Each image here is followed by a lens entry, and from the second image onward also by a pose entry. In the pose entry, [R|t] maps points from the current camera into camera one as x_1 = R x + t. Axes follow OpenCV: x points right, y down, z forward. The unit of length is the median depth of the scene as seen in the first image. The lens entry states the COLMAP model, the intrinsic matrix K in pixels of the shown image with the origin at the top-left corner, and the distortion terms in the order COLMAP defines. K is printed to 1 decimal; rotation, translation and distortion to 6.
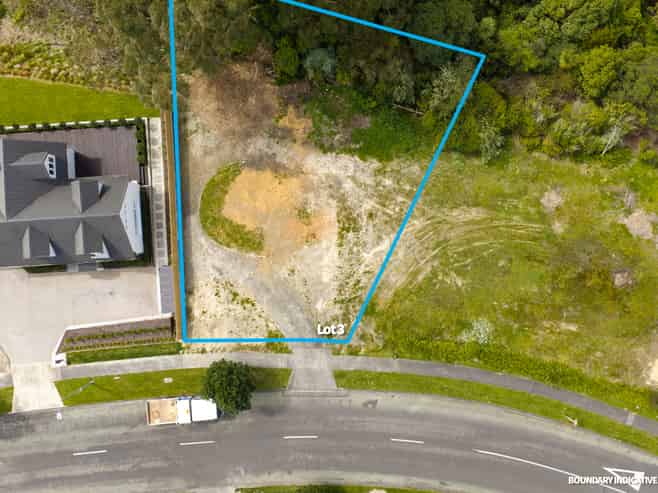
lens RADIAL K [[610.1, 0, 326.8], [0, 610.1, 246.0], [0, 0, 1]] dist [0.005170, 0.000000]
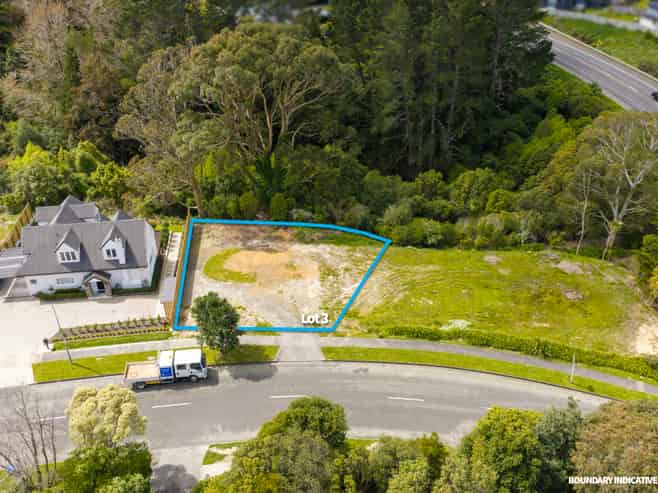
lens RADIAL K [[610.1, 0, 329.1], [0, 610.1, 249.2], [0, 0, 1]] dist [0.005170, 0.000000]
pose [[0.998420, -0.031427, 0.046584, -0.017184], [0.056181, 0.541057, -0.839108, 0.944270], [0.001166, 0.840399, 0.541967, 0.319219]]
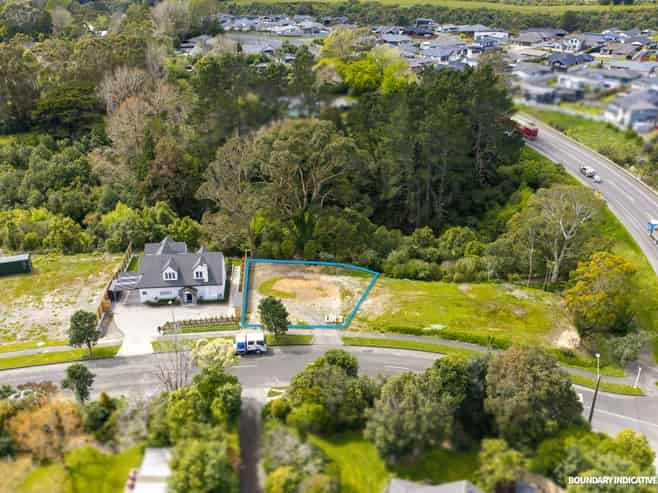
lens RADIAL K [[610.1, 0, 329.5], [0, 610.1, 245.9], [0, 0, 1]] dist [0.005170, 0.000000]
pose [[0.999638, -0.007718, 0.025775, -0.053871], [0.026548, 0.438556, -0.898312, 1.423578], [-0.004371, 0.898671, 0.438602, 0.145830]]
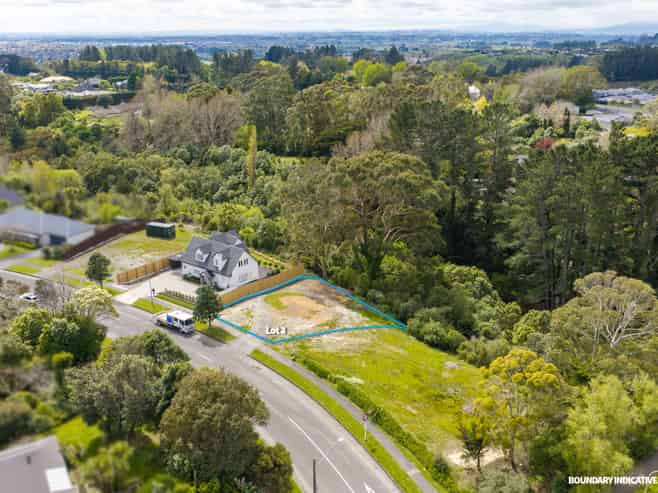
lens RADIAL K [[610.1, 0, 332.0], [0, 610.1, 246.2], [0, 0, 1]] dist [0.005170, 0.000000]
pose [[0.761003, 0.217076, -0.611353, 0.969615], [-0.648745, 0.251547, -0.718230, 1.054256], [-0.002126, 0.943187, 0.332254, 0.283577]]
